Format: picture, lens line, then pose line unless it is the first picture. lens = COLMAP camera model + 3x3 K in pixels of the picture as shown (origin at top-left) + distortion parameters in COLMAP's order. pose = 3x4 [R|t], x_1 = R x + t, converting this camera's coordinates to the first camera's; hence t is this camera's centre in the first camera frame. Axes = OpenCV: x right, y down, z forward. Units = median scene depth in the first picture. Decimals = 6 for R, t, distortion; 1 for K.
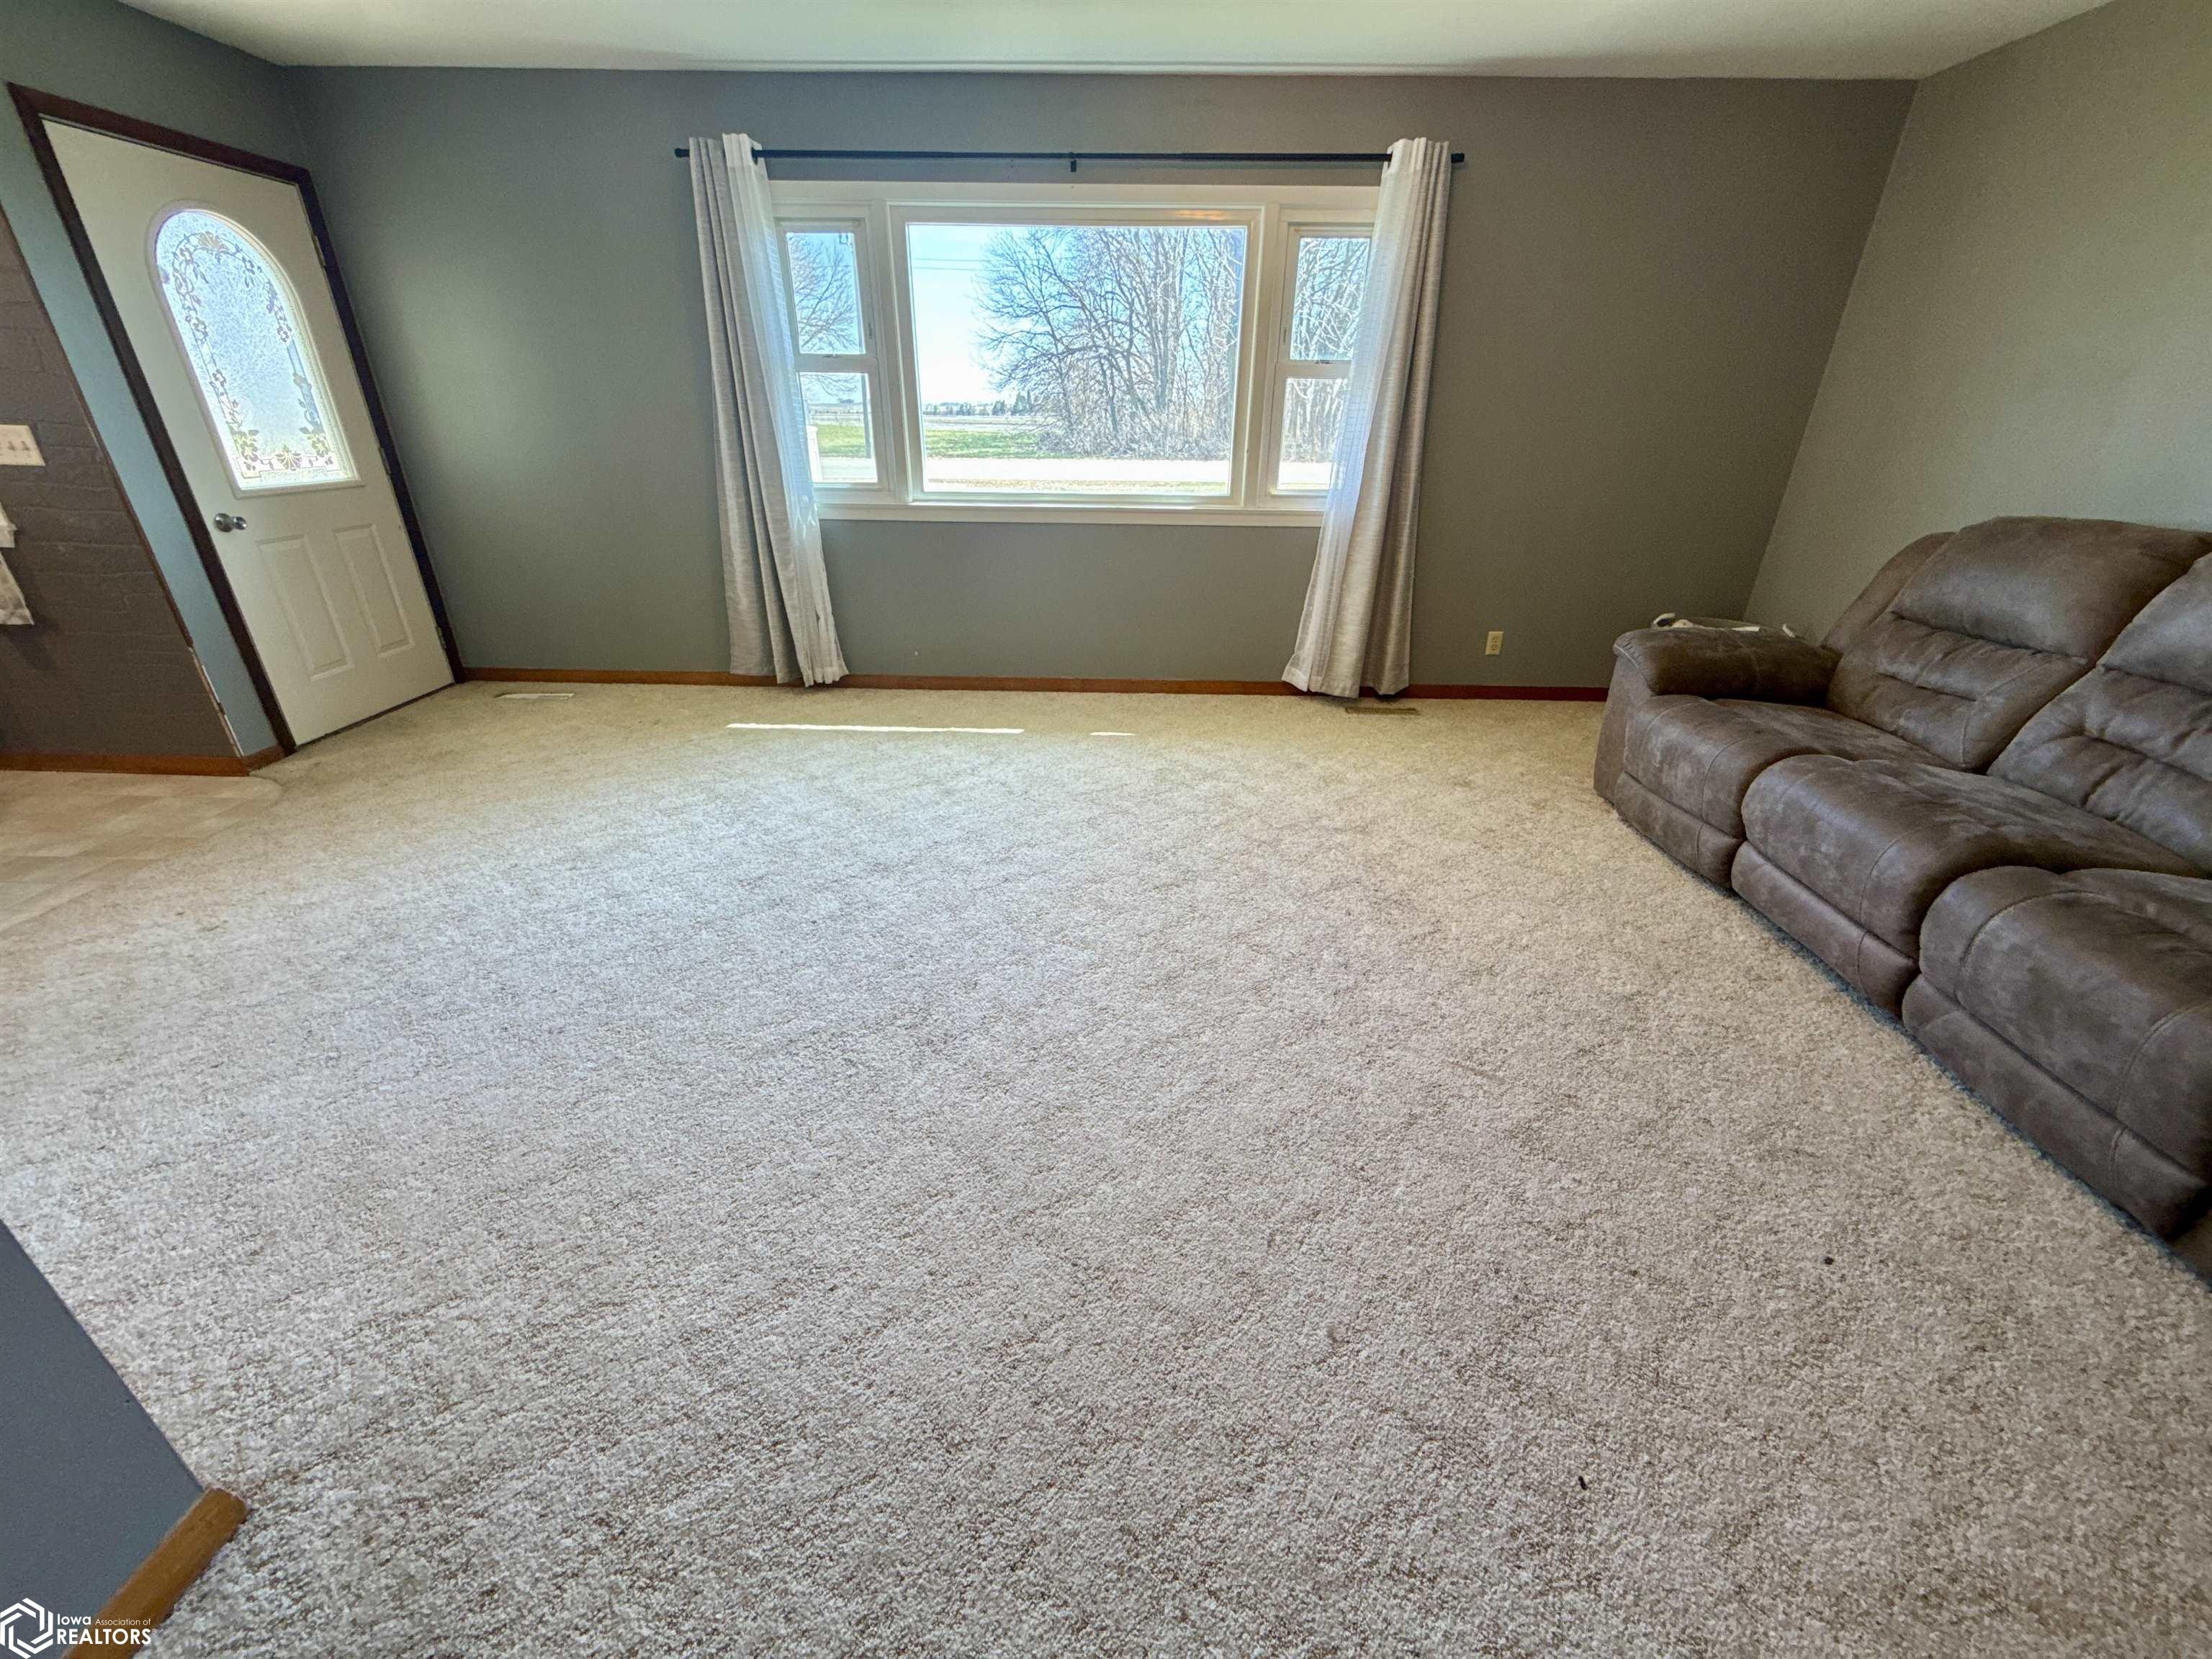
lens RADIAL K [[879.4, 0, 1106.2], [0, 879.4, 827.9], [0, 0, 1]] dist [-0.000375, -0.000384]
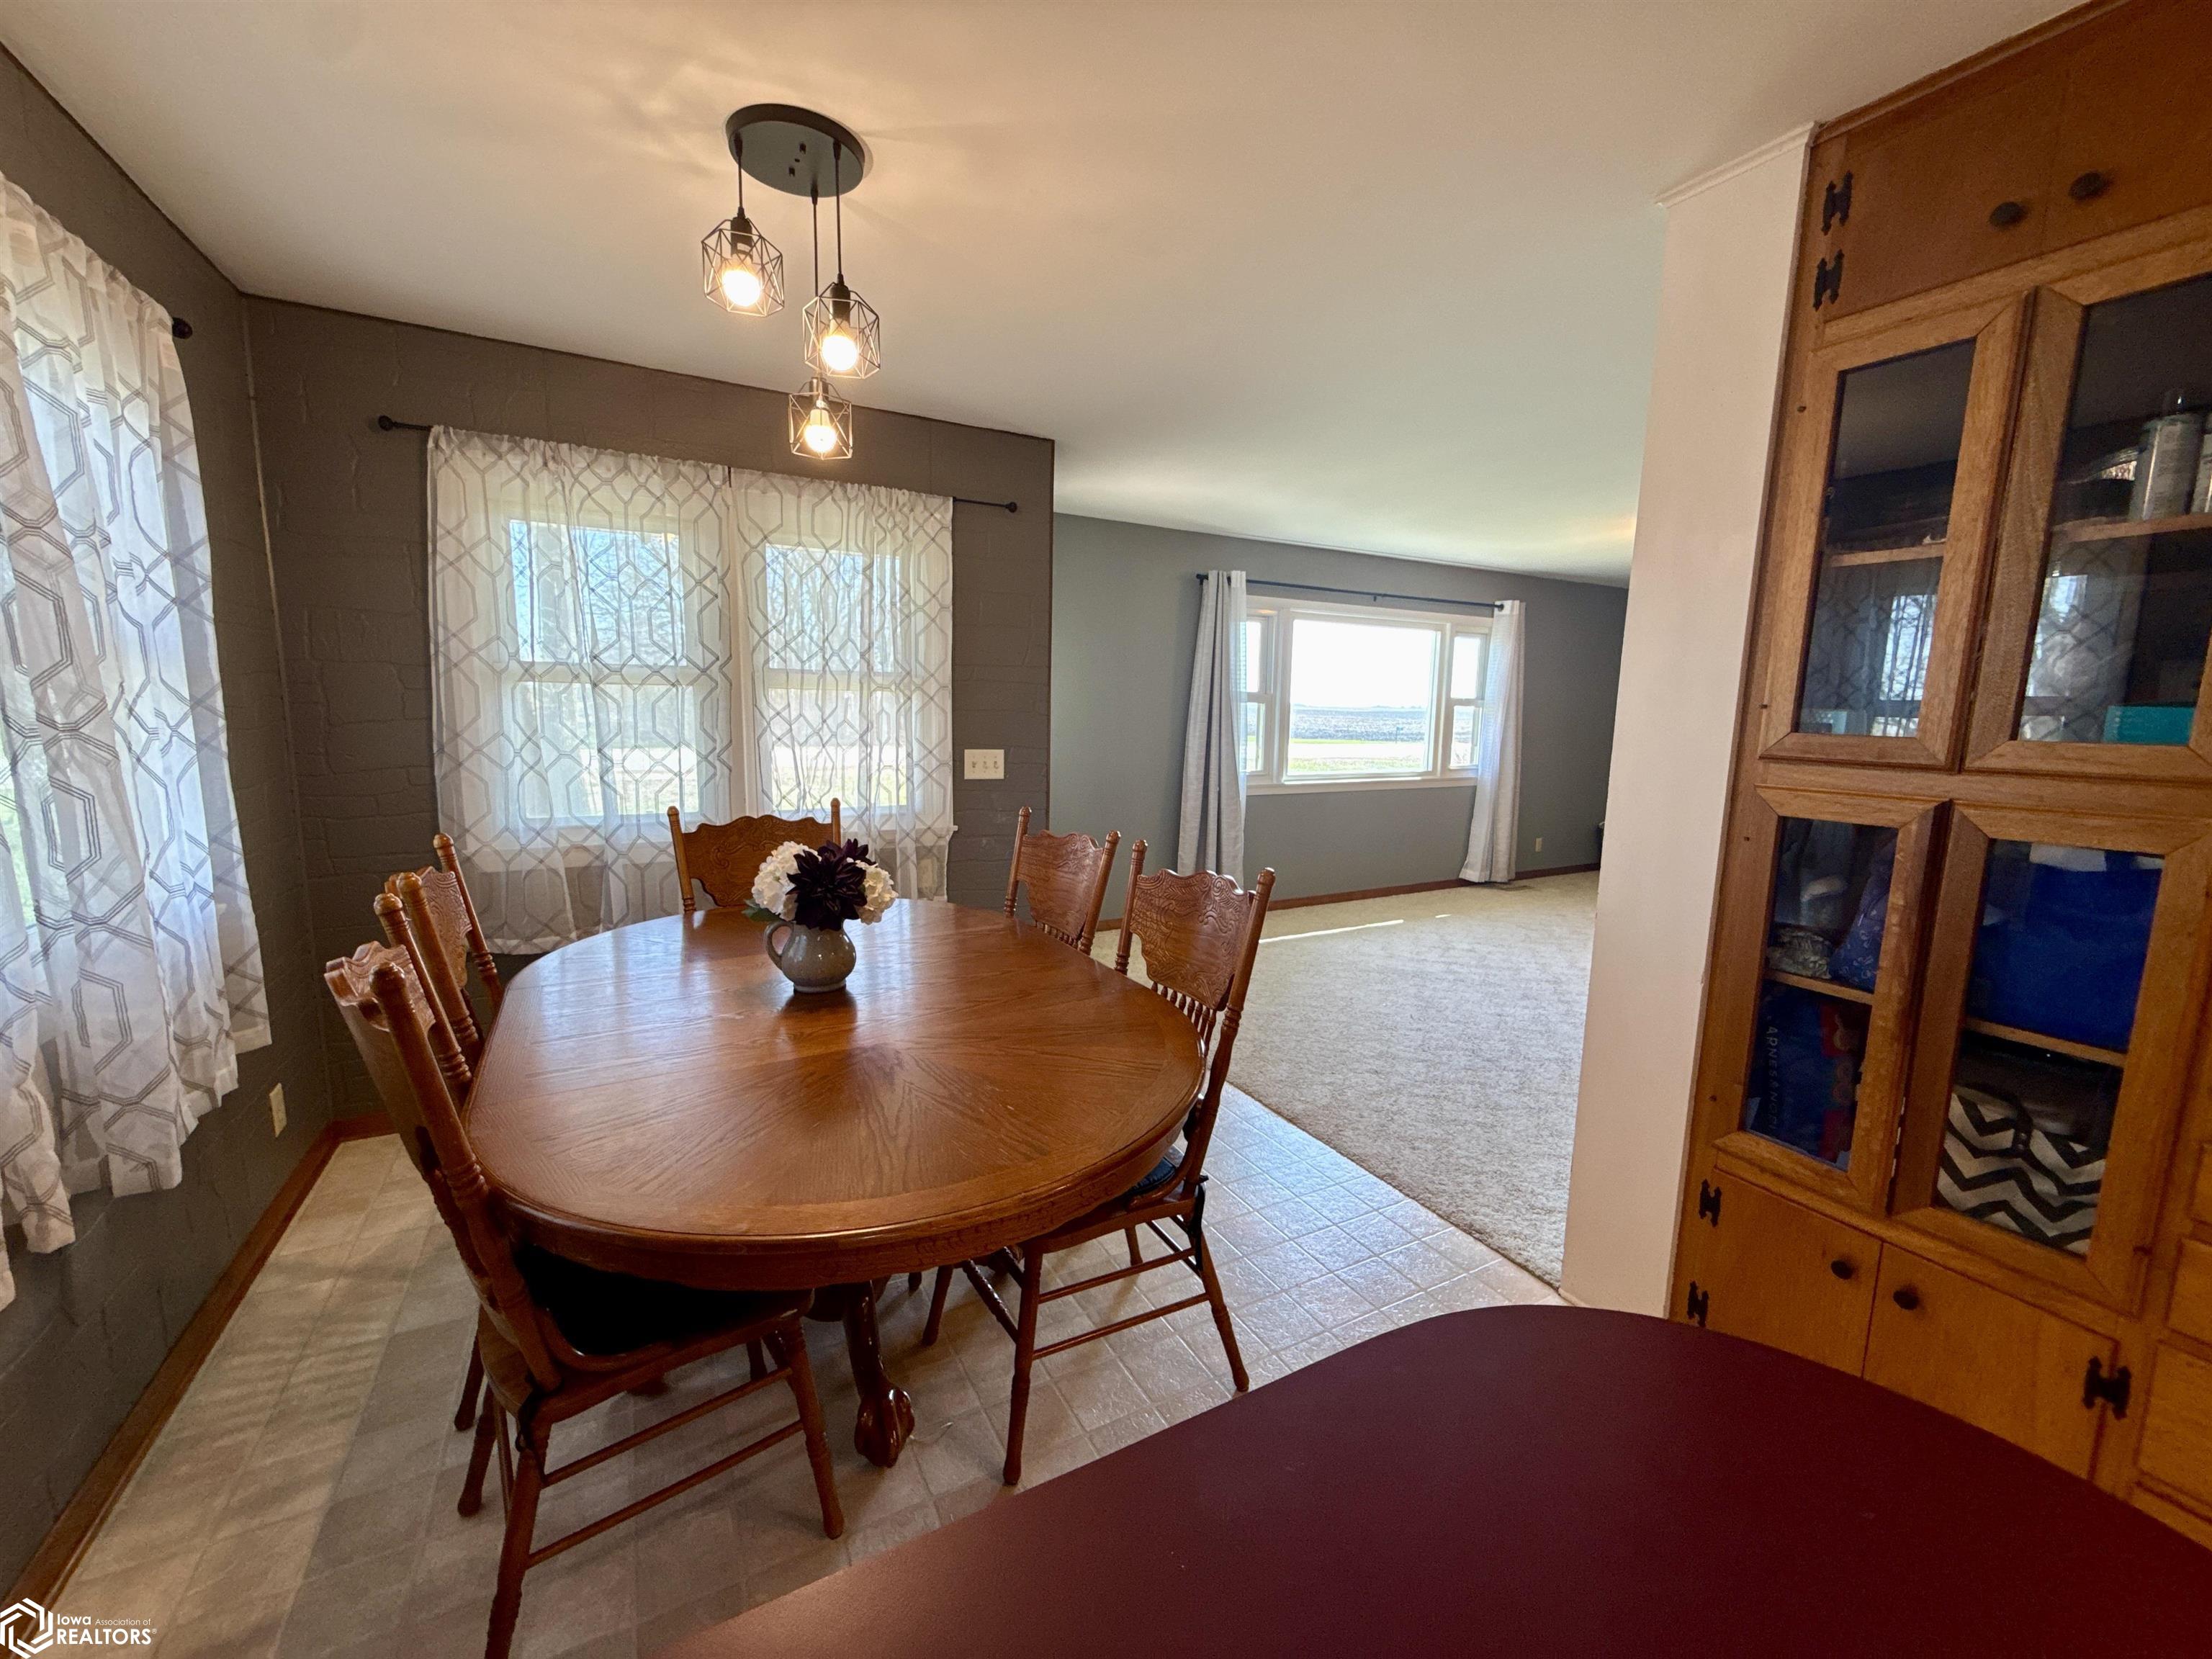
lens RADIAL K [[879.4, 0, 1105.6], [0, 879.4, 828.5], [0, 0, 1]] dist [-0.000375, -0.000384]
pose [[0.866456, -0.066879, 0.494753, -1.489073], [0.208501, 0.948902, -0.236878, -0.011249], [-0.453630, 0.308401, 0.836127, -0.090117]]
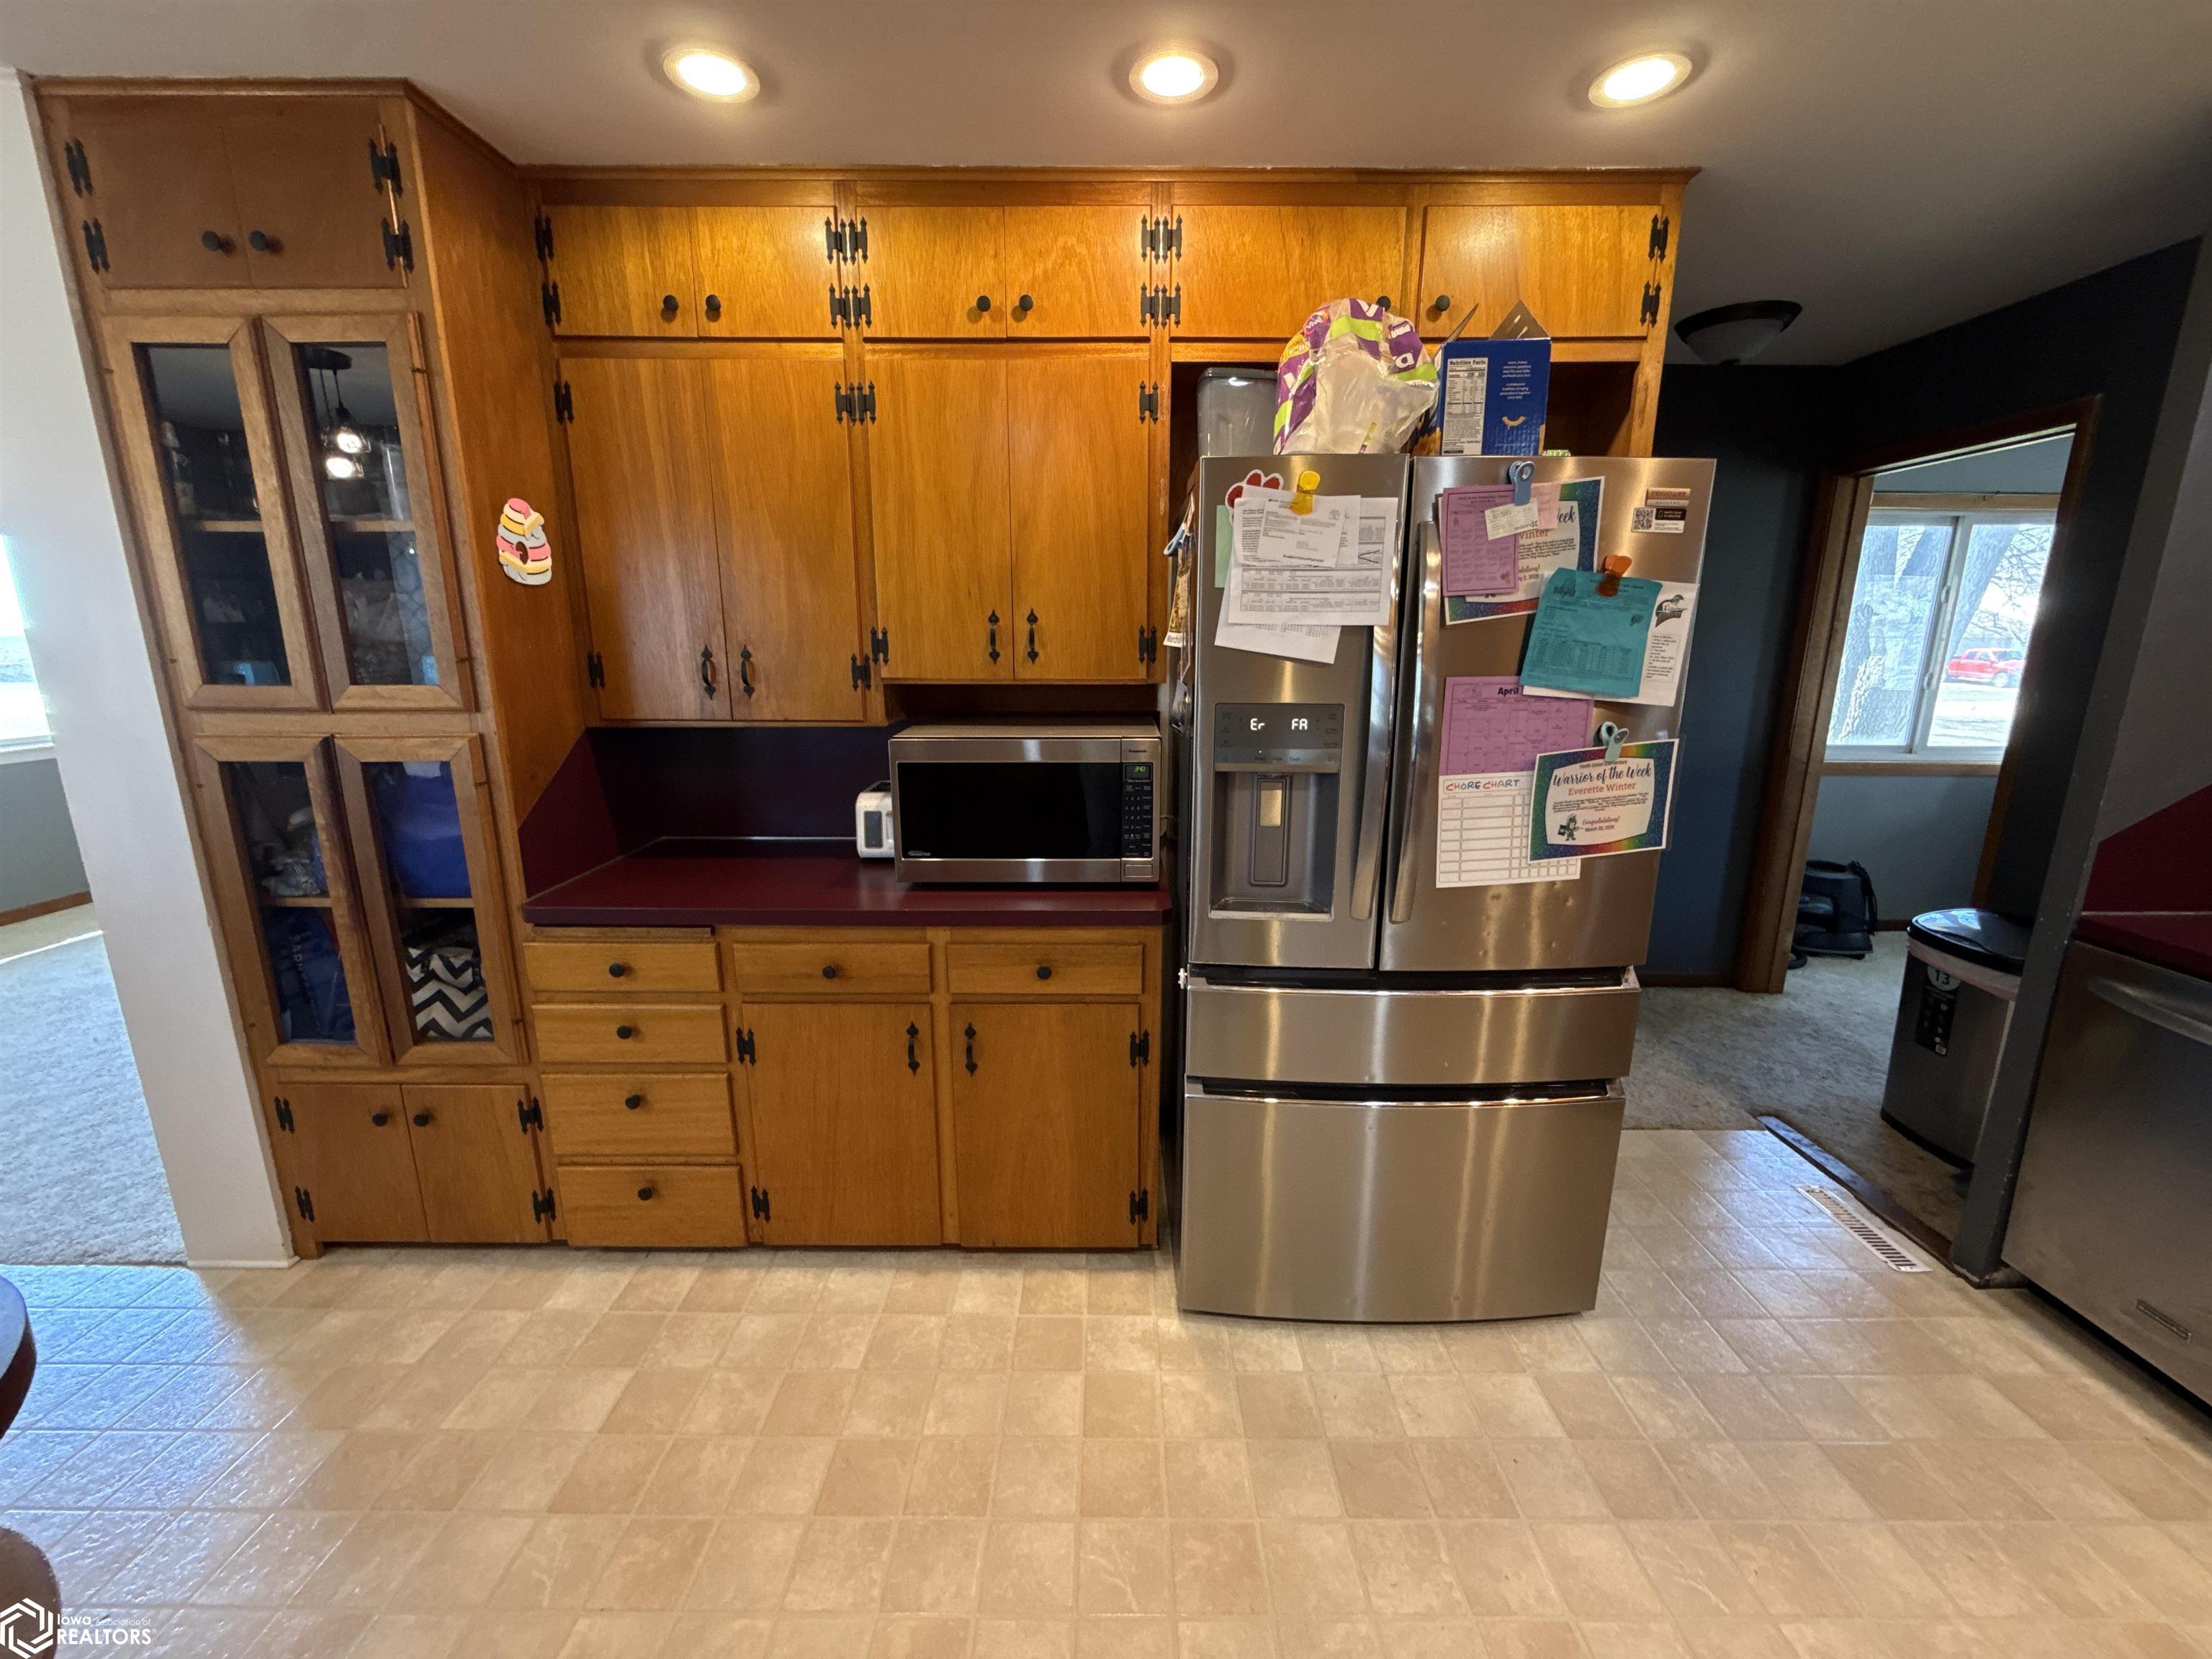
lens RADIAL K [[879.4, 0, 1108.8], [0, 879.4, 831.7], [0, 0, 1]] dist [-0.000375, -0.000384]
pose [[-0.020480, -0.228638, 0.973296, -1.461770], [0.429176, 0.877234, 0.215103, 0.103444], [-0.902989, 0.422121, 0.080160, -0.377851]]
